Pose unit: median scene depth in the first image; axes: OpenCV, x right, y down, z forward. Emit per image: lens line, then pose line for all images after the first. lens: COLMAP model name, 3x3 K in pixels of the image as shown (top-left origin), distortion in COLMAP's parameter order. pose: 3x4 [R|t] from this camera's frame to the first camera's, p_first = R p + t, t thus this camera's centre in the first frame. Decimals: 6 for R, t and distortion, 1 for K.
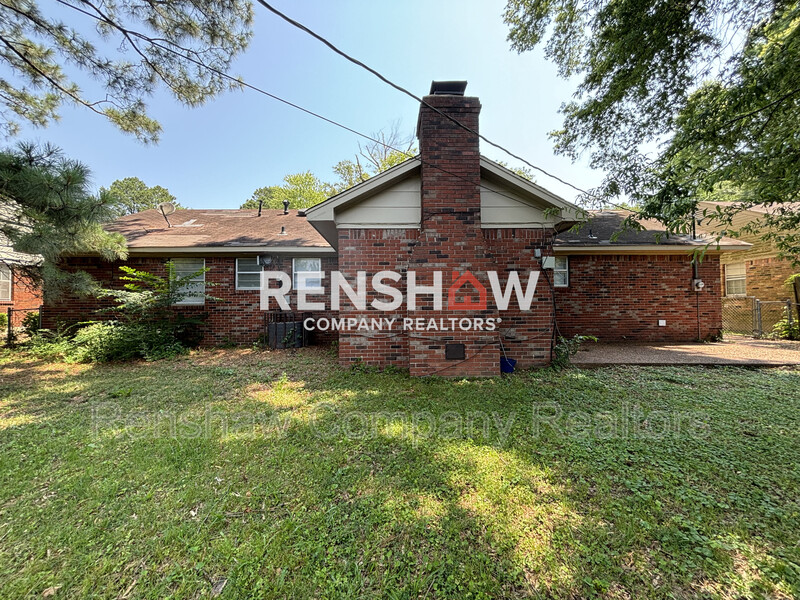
lens RADIAL K [[320.8, 0, 399.9], [0, 320.8, 303.6], [0, 0, 1]] dist [-0.000644, 0.000144]
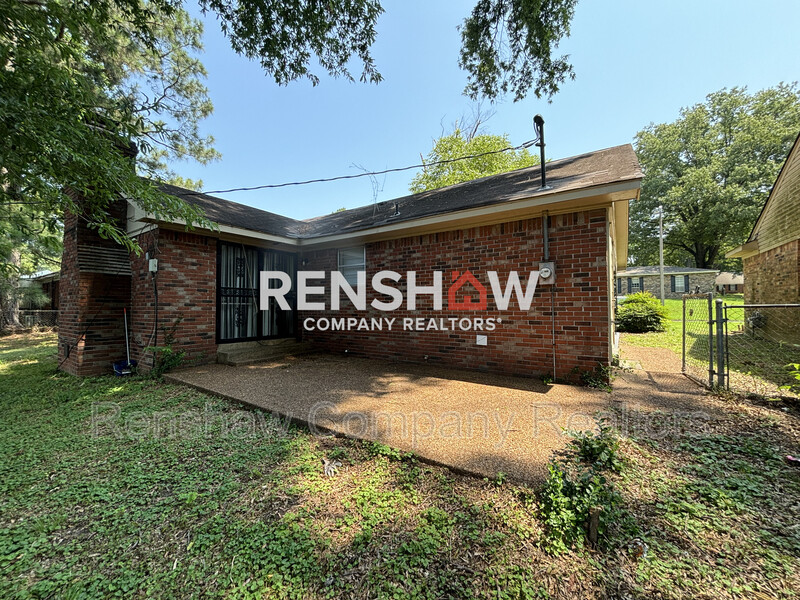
lens RADIAL K [[320.8, 0, 398.9], [0, 320.8, 300.0], [0, 0, 1]] dist [-0.000644, 0.000144]
pose [[0.800973, -0.007333, -0.598656, 1.043838], [0.007091, 0.999971, -0.002761, -0.013785], [0.598659, -0.002034, 0.801002, 0.427766]]
